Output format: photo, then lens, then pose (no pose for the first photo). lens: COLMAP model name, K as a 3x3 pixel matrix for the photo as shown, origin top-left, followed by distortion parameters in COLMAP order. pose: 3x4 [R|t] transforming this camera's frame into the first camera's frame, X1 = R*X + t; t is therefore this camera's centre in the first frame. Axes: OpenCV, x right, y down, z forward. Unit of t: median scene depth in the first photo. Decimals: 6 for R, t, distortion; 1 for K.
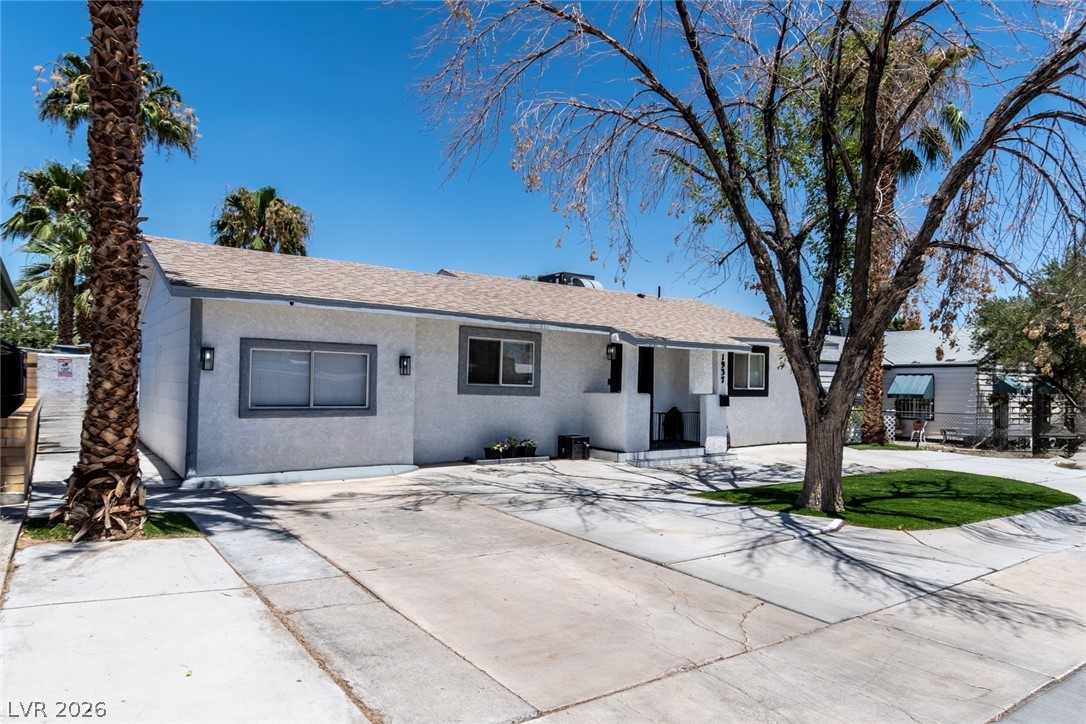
lens RADIAL K [[662.2, 0, 543.0], [0, 662.2, 362.0], [0, 0, 1]] dist [0.002744, 0.000428]
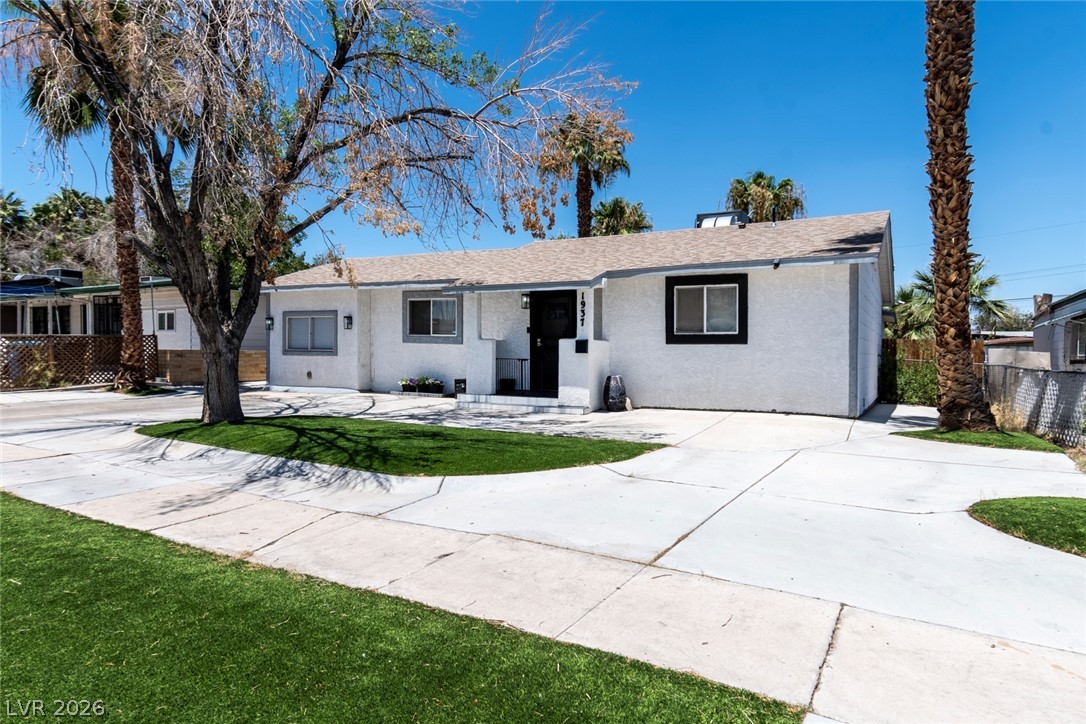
lens RADIAL K [[642.5, 0, 542.8], [0, 642.5, 337.8], [0, 0, 1]] dist [-0.000093, 0.000312]
pose [[0.450888, -0.030566, -0.892057, 1.275238], [0.025432, 0.999448, -0.021391, 0.081178], [0.892218, -0.013042, 0.451417, 0.734077]]
